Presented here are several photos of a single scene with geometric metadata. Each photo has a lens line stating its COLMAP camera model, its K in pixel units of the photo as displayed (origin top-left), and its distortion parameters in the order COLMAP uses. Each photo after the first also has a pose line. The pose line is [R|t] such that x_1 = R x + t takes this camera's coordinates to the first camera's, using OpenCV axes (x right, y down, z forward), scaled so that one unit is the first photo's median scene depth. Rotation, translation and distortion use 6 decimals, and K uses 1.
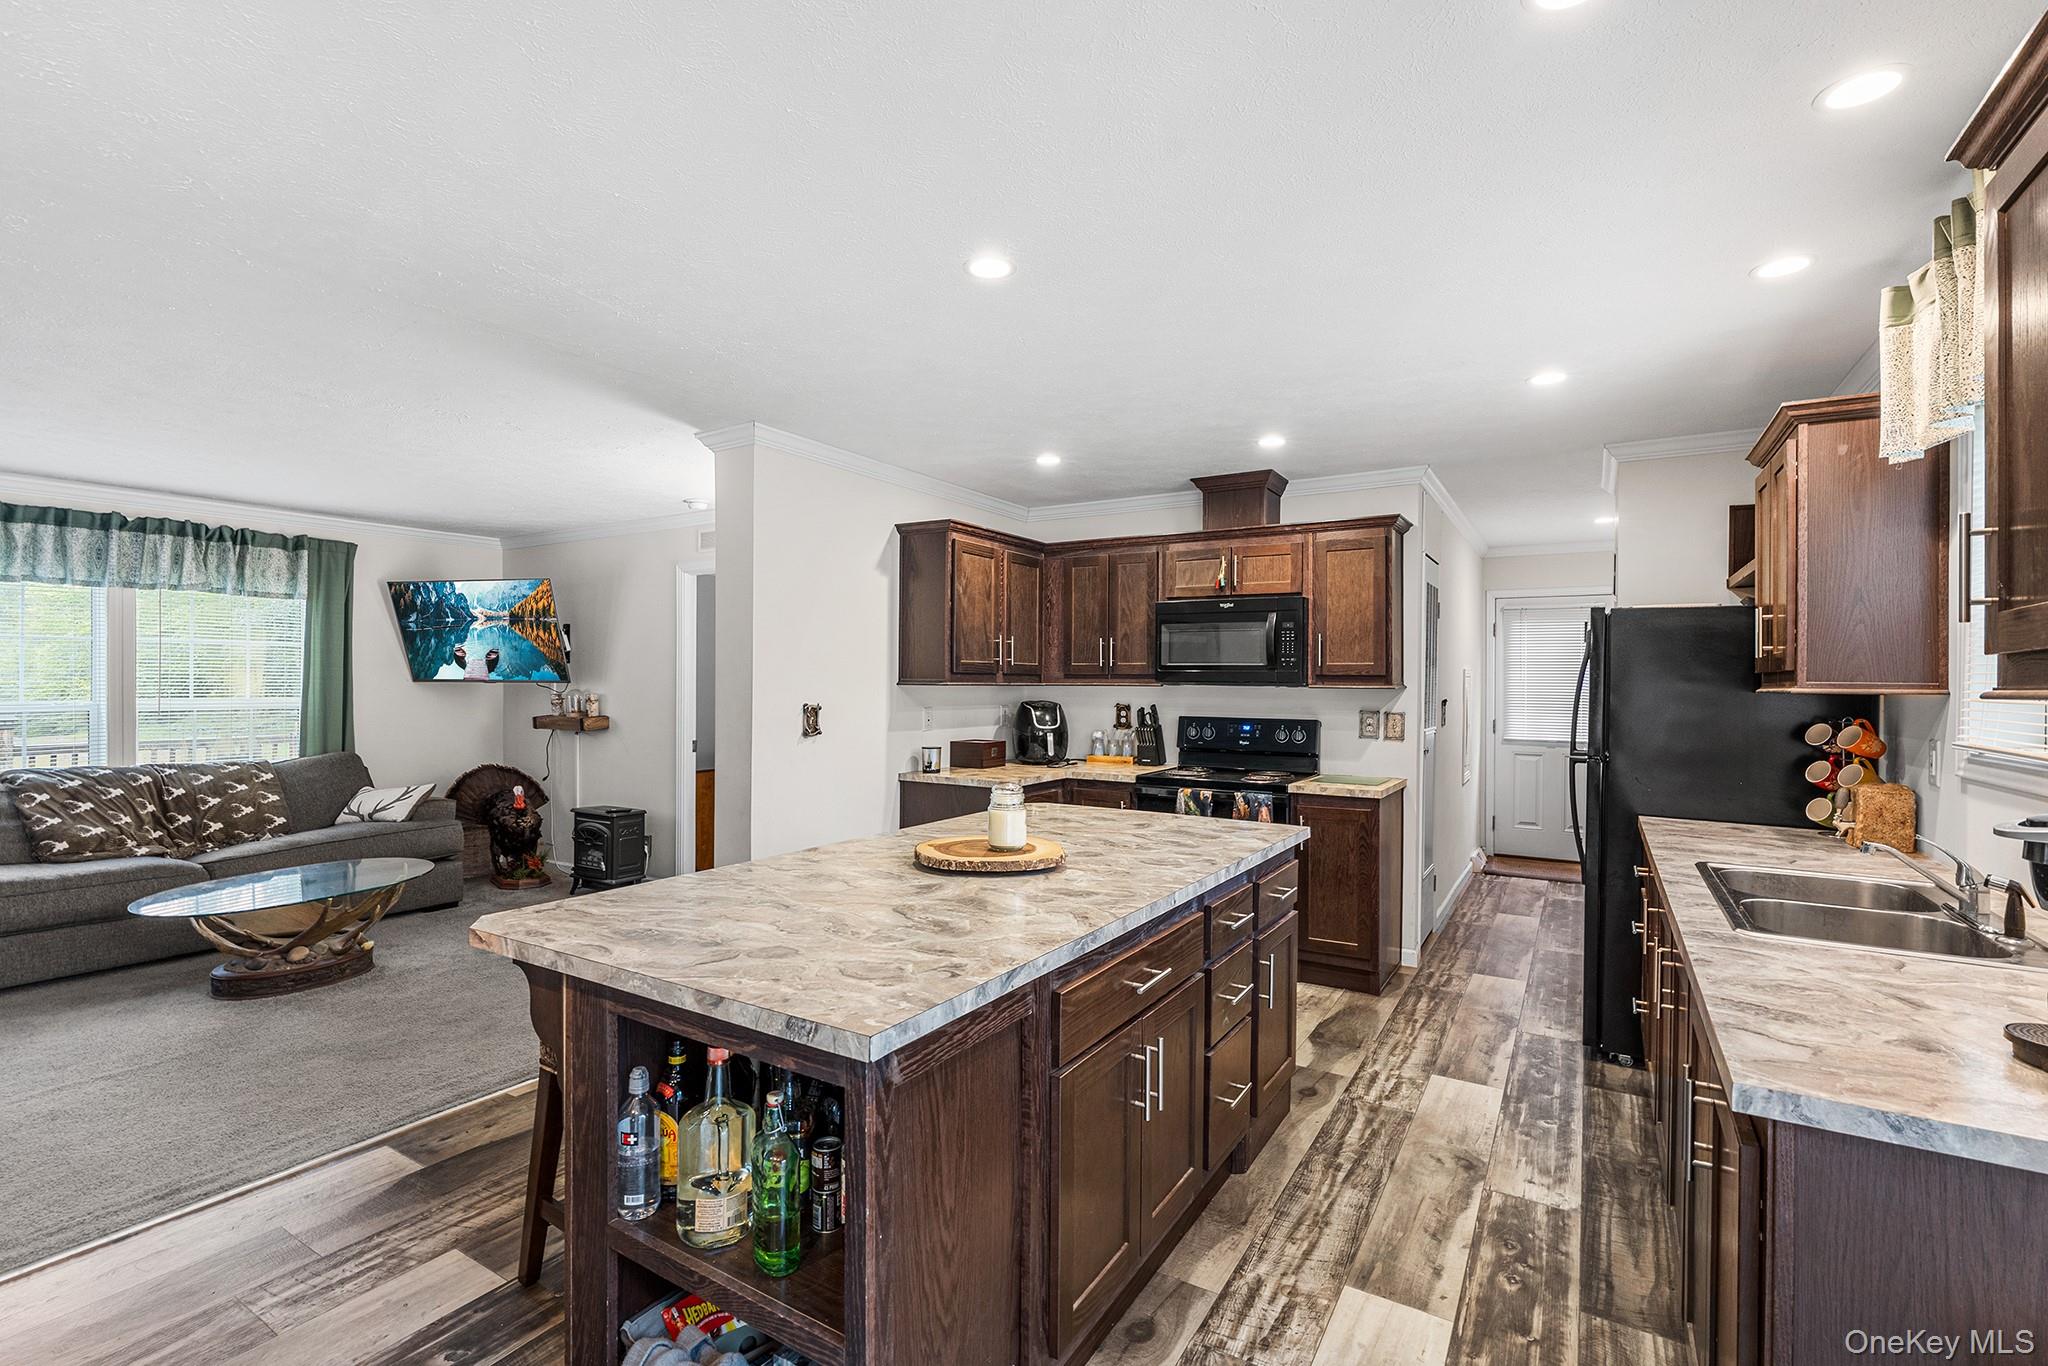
lens RADIAL K [[927.0, 0, 1003.6], [0, 927.0, 686.5], [0, 0, 1]] dist [-0.008281, -0.000011]
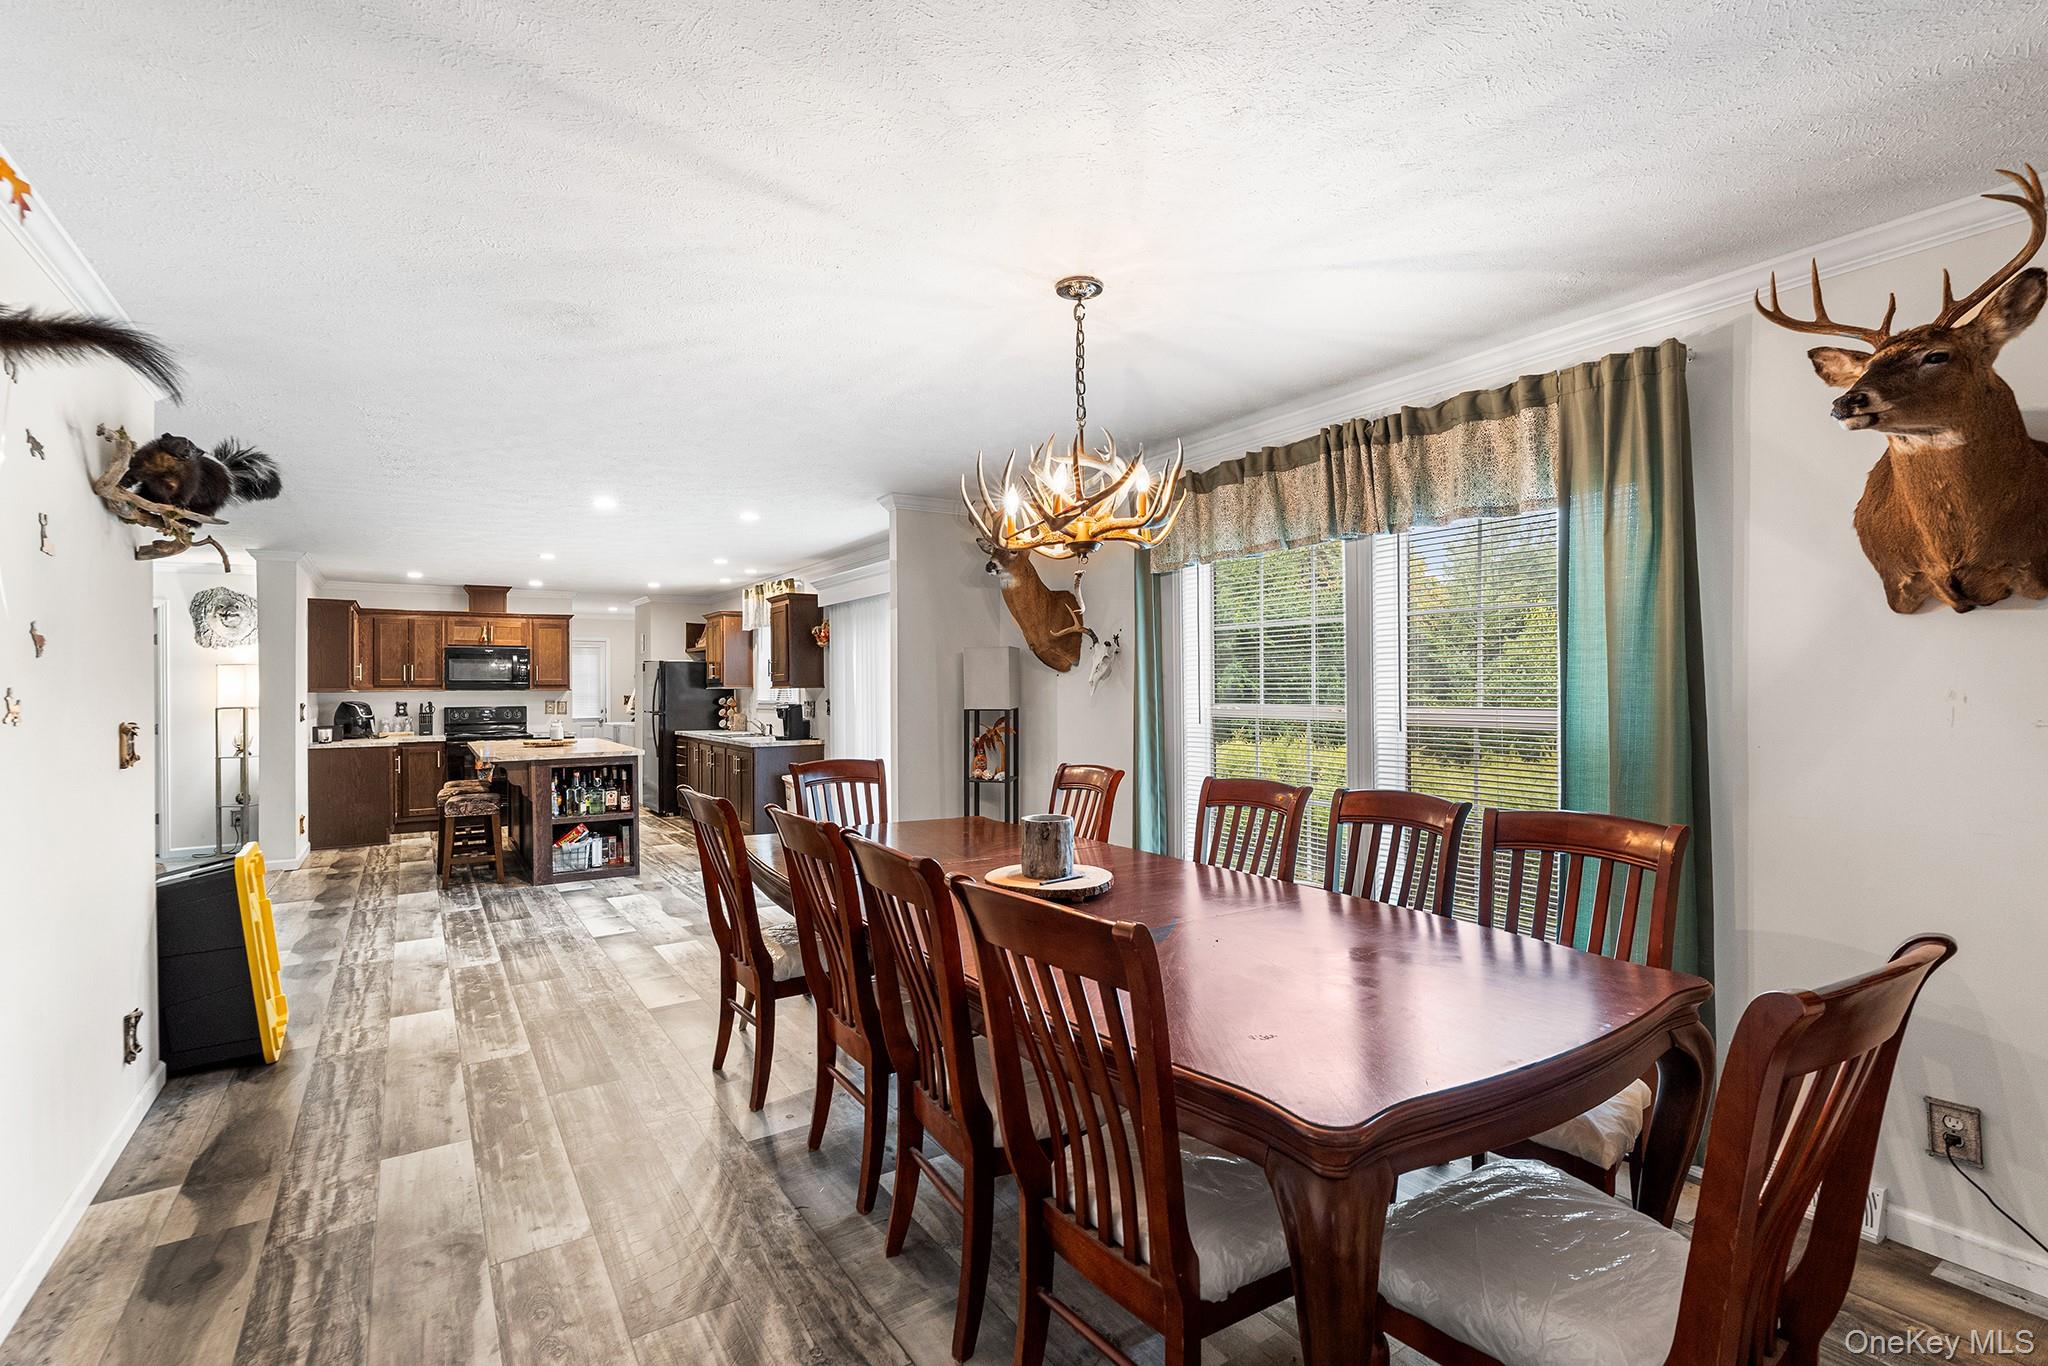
lens RADIAL K [[927.0, 0, 1018.4], [0, 927.0, 683.2], [0, 0, 1]] dist [-0.008281, -0.000011]
pose [[0.408935, -0.012053, 0.912484, -0.326021], [0.014930, 0.999867, 0.006516, -0.003620], [-0.912442, 0.010959, 0.409060, -0.254818]]
